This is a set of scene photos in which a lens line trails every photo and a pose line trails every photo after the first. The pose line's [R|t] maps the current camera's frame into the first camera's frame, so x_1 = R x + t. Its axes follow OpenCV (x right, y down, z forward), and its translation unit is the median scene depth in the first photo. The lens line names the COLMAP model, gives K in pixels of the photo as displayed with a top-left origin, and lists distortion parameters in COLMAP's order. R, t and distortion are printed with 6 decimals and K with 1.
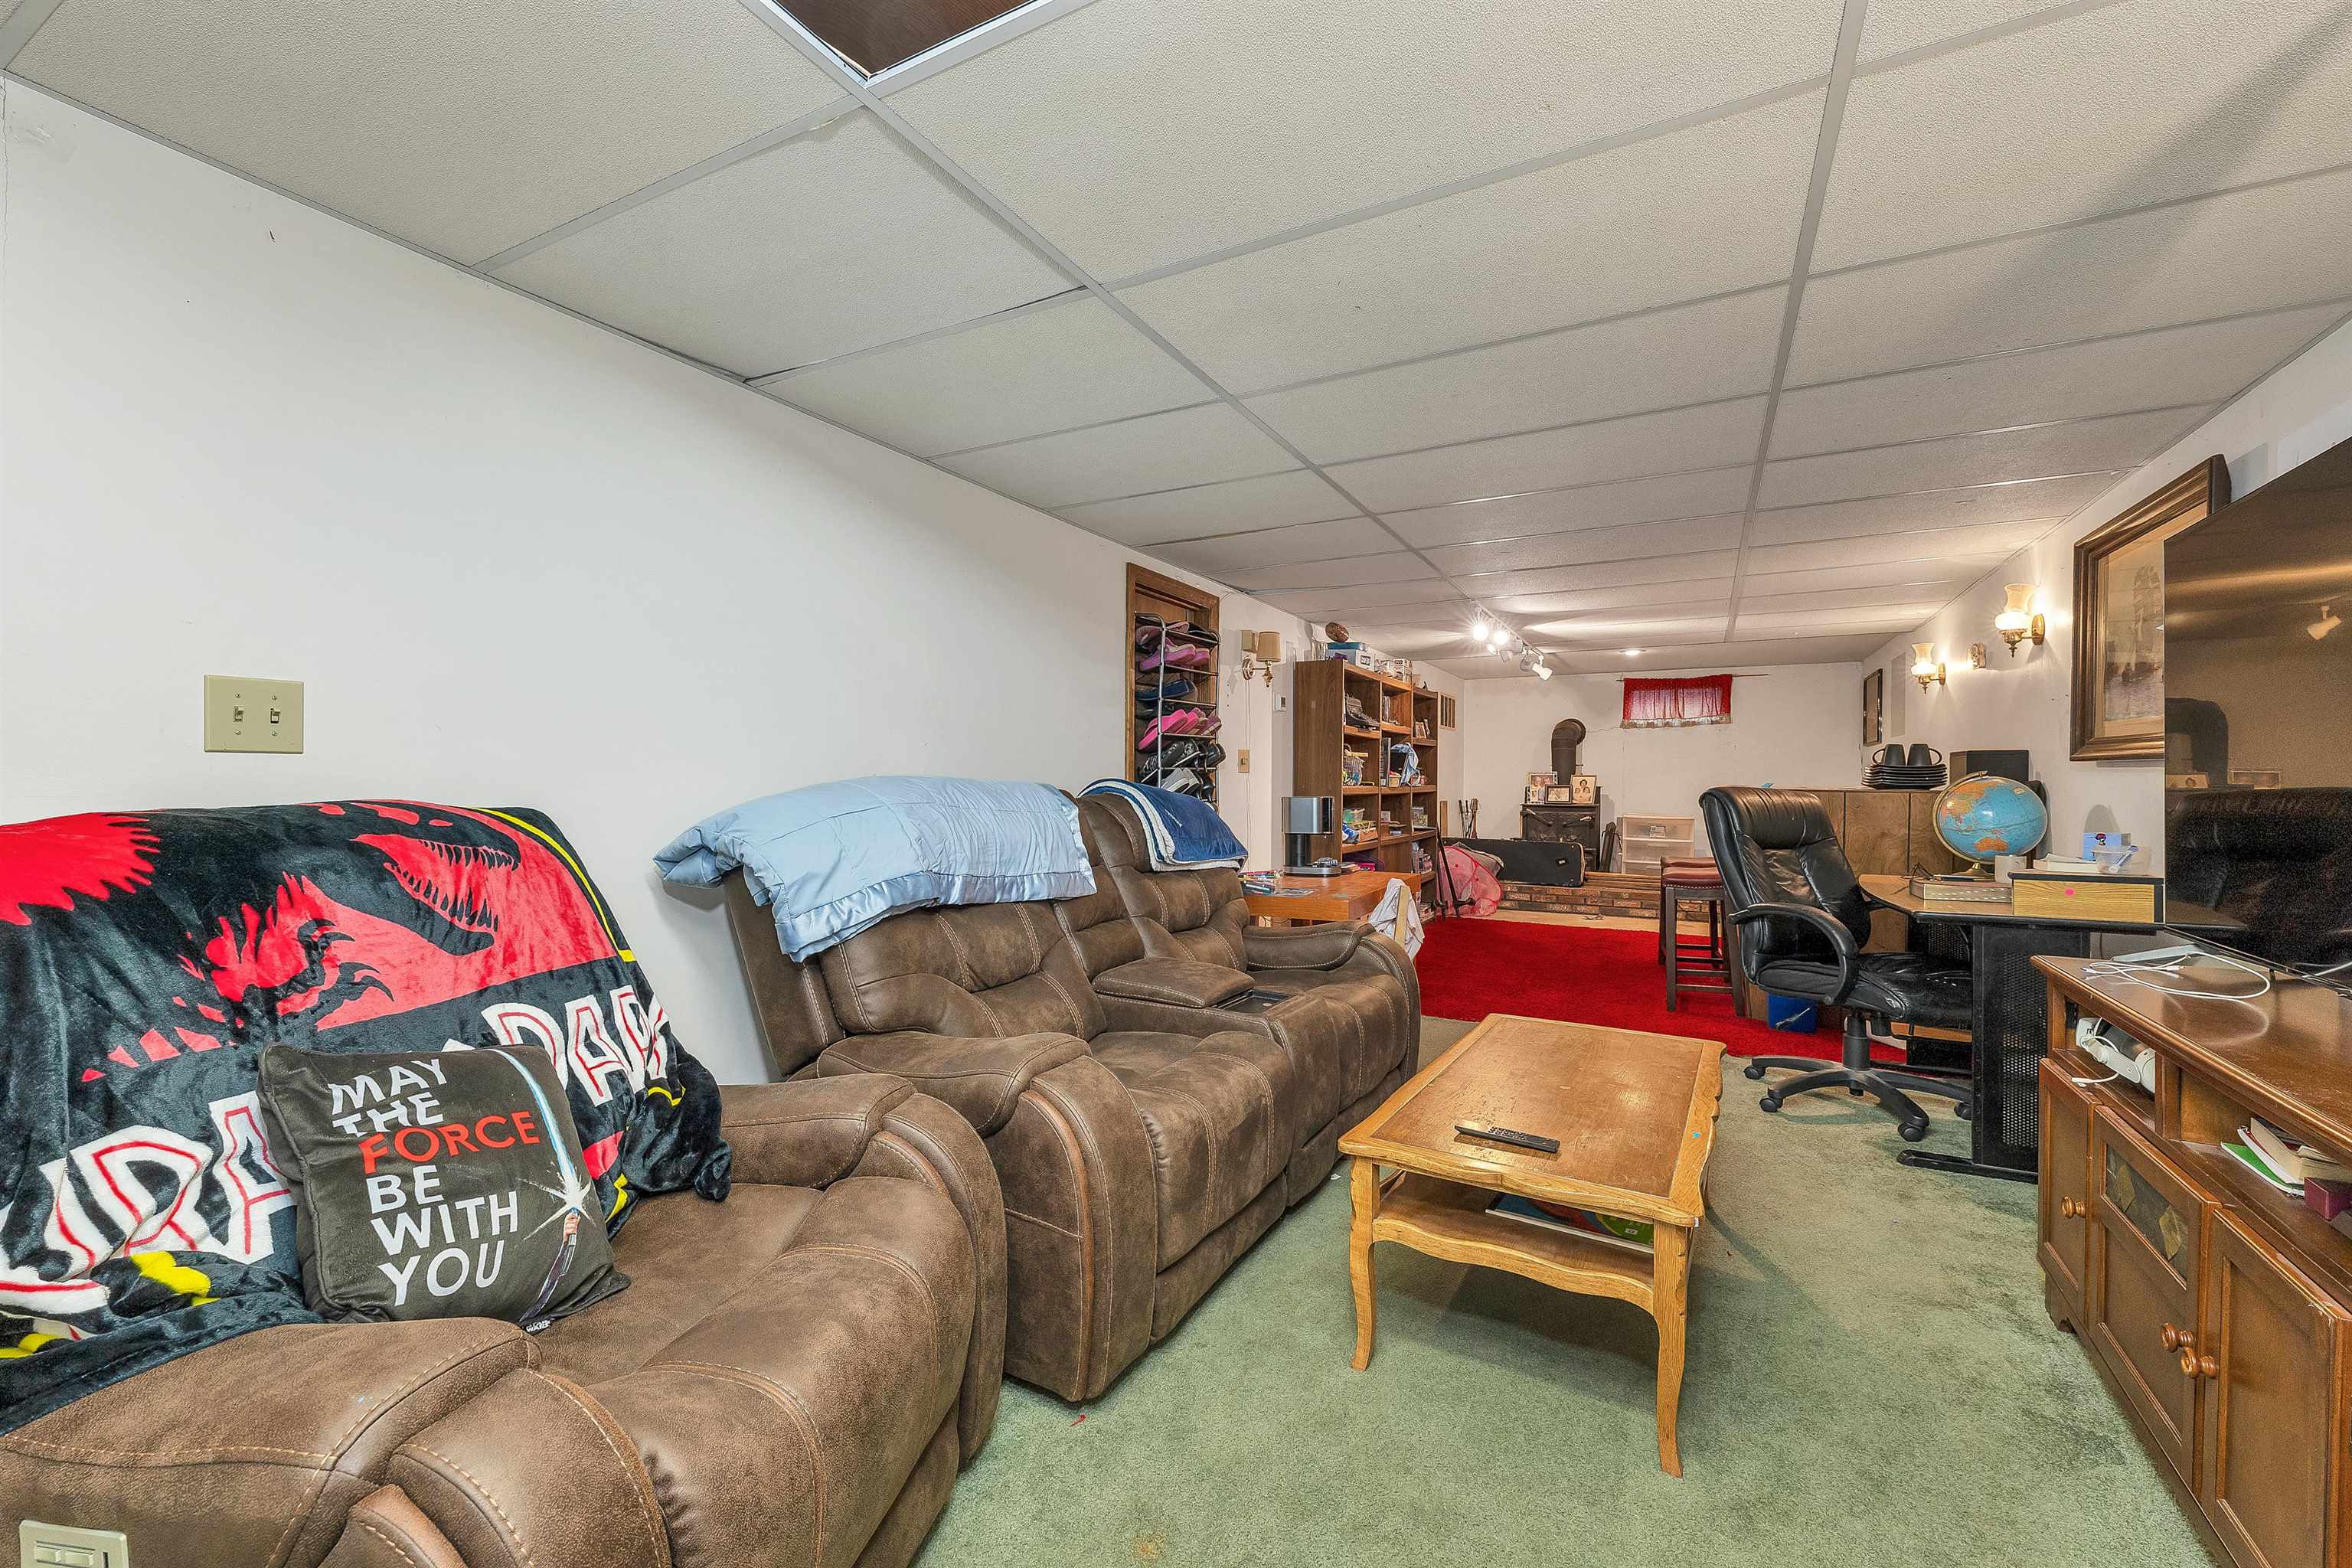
lens RADIAL K [[971.6, 0, 1167.4], [0, 971.6, 783.9], [0, 0, 1]] dist [0.000452, 0.000094]
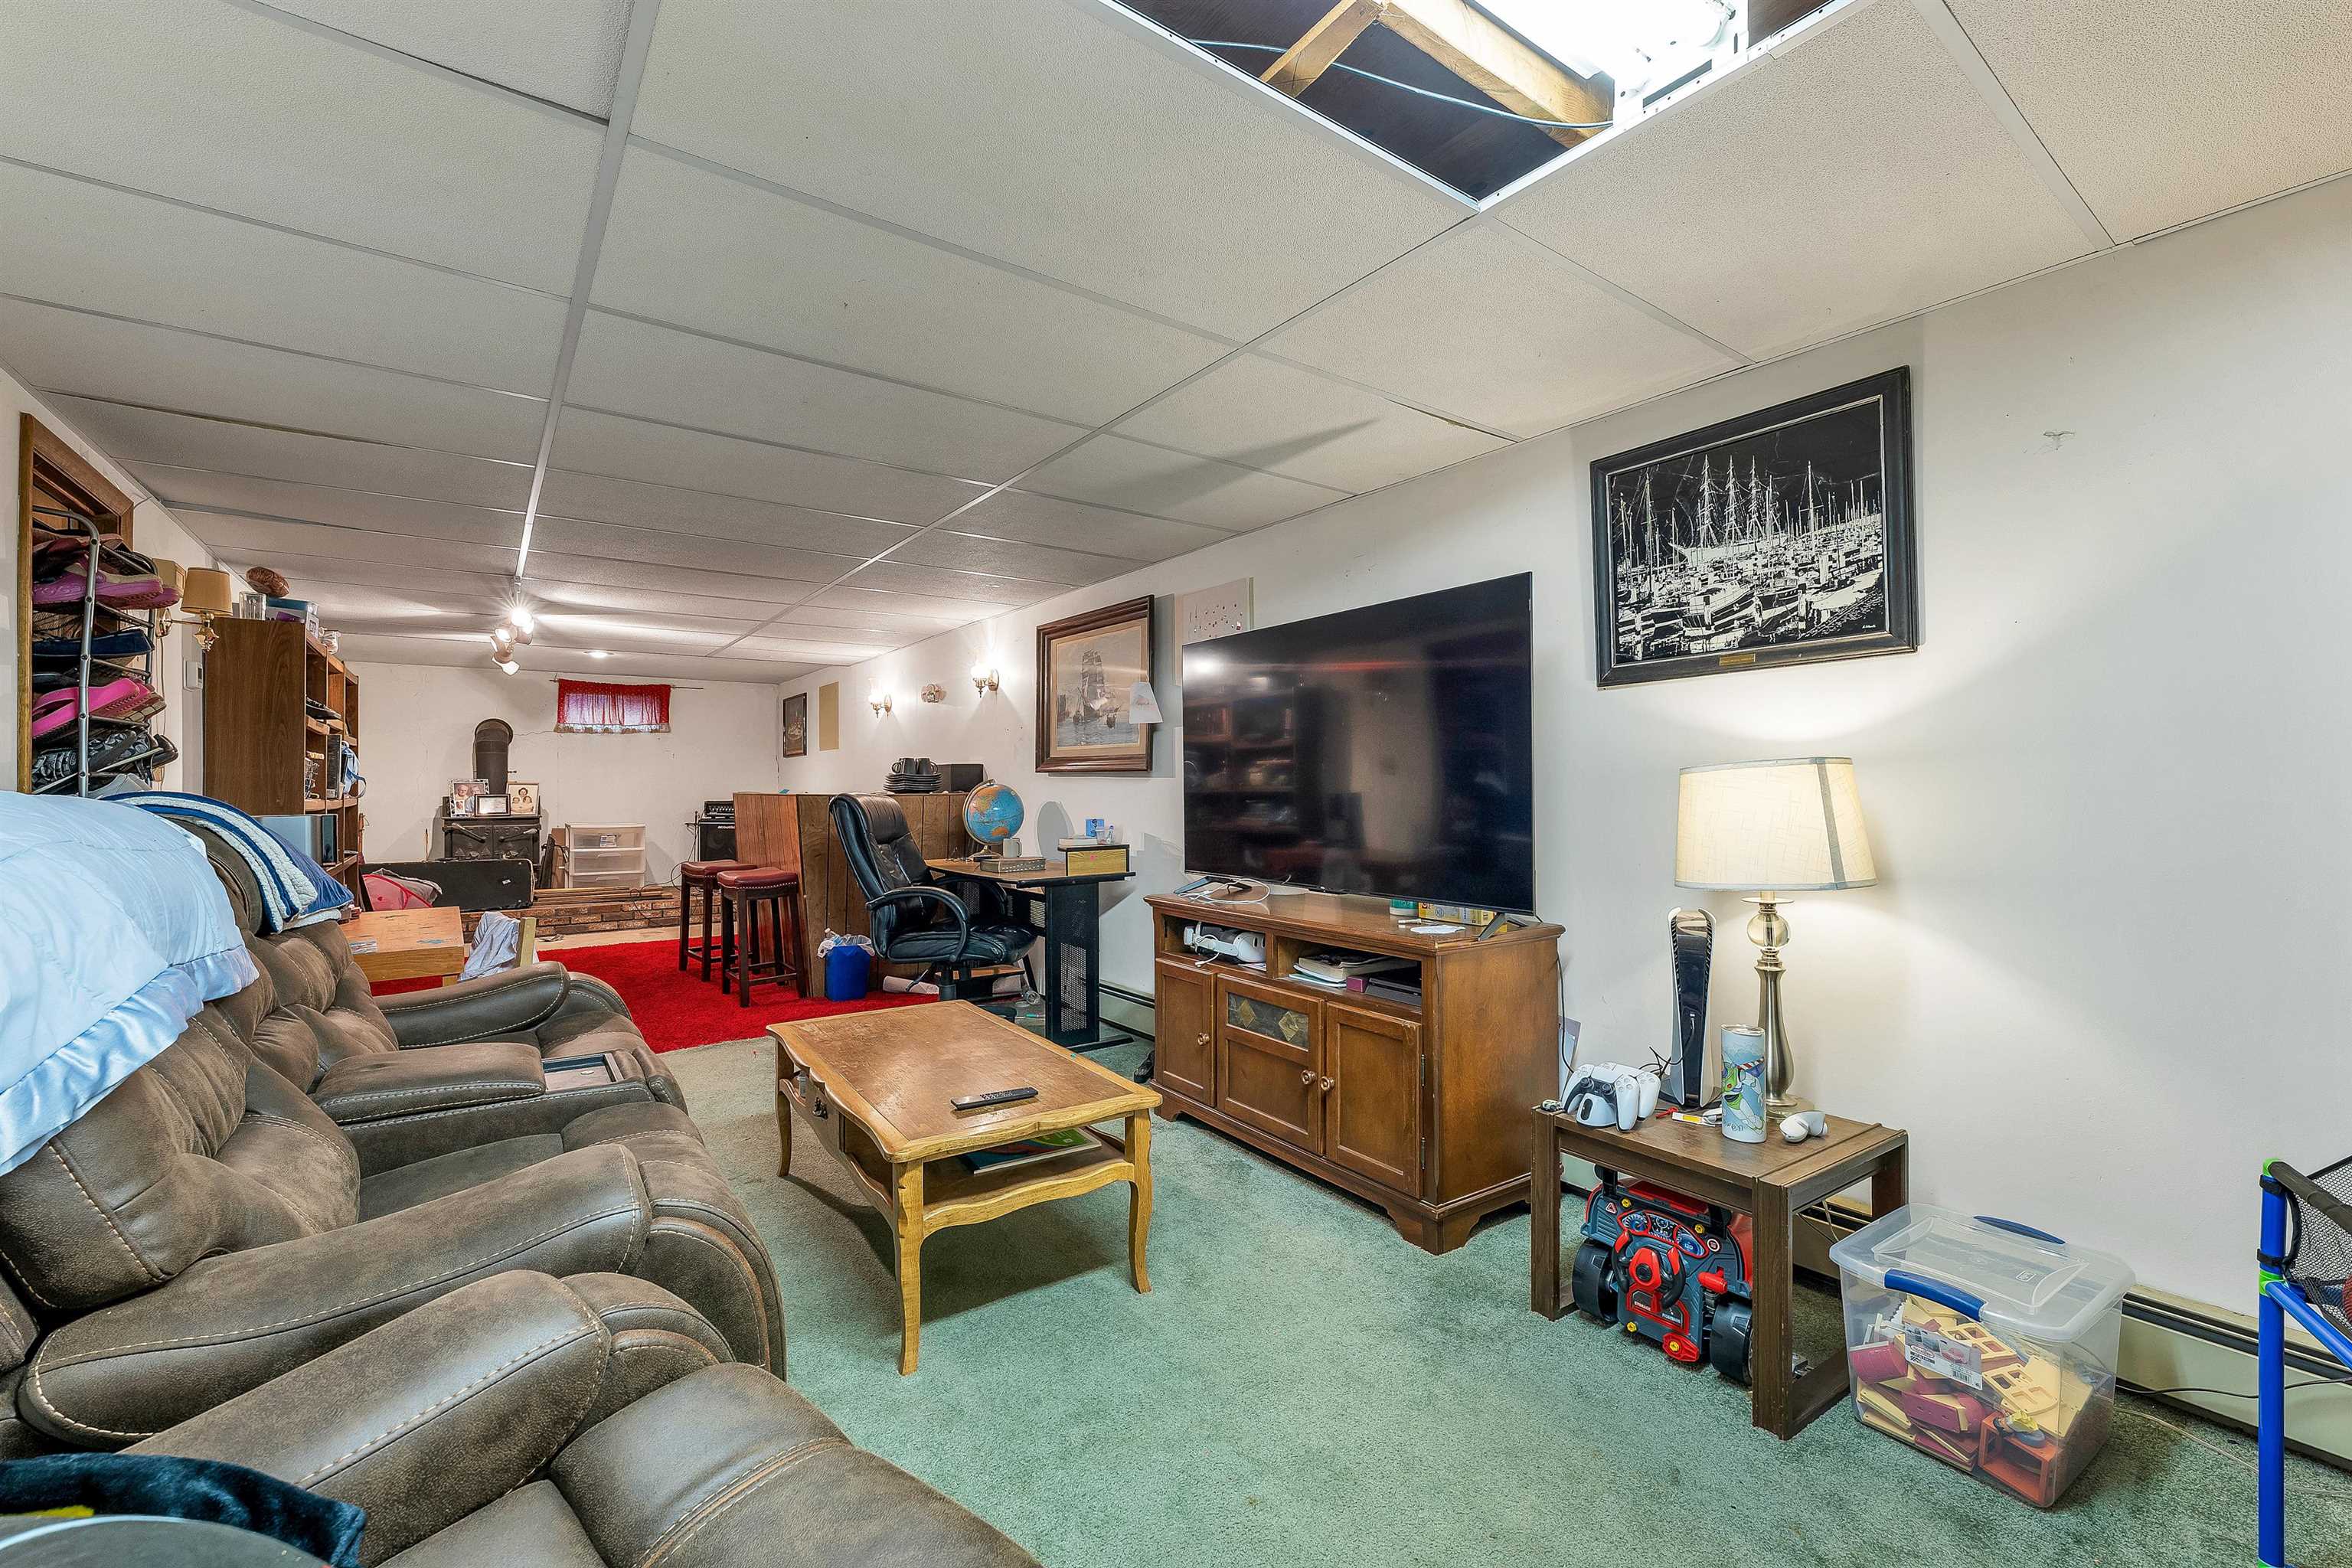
lens RADIAL K [[987.3, 0, 1167.3], [0, 987.3, 799.4], [0, 0, 1]] dist [0.001174, 0.000310]
pose [[0.429346, -0.016334, 0.902992, -0.202409], [0.009258, 0.999863, 0.013685, -0.001517], [-0.903092, 0.002484, 0.429439, 0.103463]]
